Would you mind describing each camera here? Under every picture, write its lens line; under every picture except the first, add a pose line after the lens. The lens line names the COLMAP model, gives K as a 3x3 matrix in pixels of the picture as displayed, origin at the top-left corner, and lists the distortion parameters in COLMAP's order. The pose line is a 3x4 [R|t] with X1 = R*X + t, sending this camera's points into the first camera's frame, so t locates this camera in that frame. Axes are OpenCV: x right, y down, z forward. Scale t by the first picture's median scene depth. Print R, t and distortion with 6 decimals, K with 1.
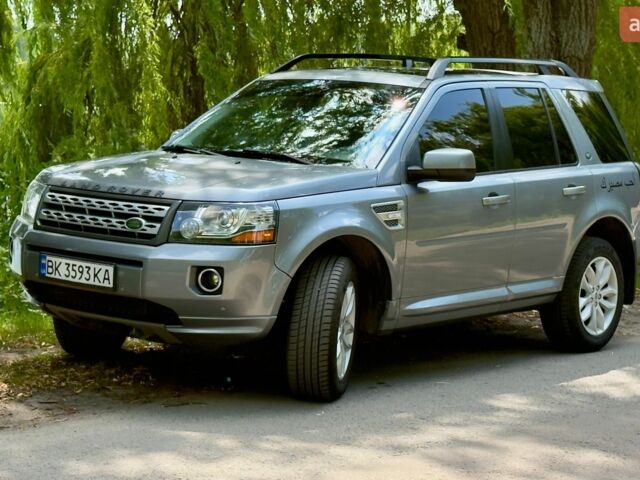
lens RADIAL K [[1600.8, 0, 320.0], [0, 1600.8, 240.0], [0, 0, 1]] dist [0.053029, 0.299404]
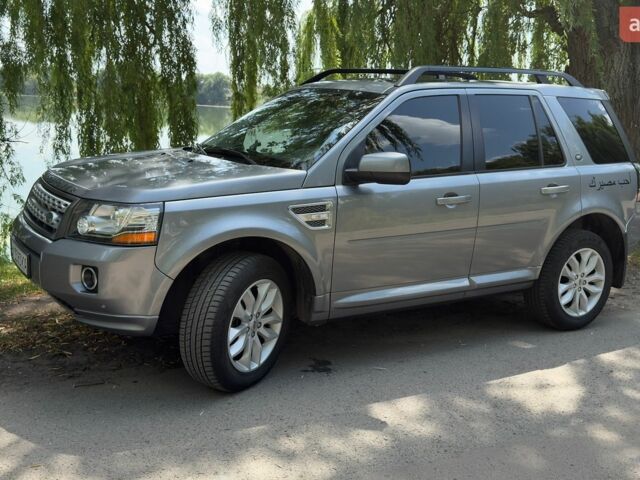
lens RADIAL K [[714.8, 0, 308.1], [0, 714.8, 238.0], [0, 0, 1]] dist [0.069394, -0.013114]
pose [[0.940203, 0.059784, -0.335328, 0.204685], [-0.032733, 0.995778, 0.085755, -0.042493], [0.339039, -0.069650, 0.938190, 0.585704]]
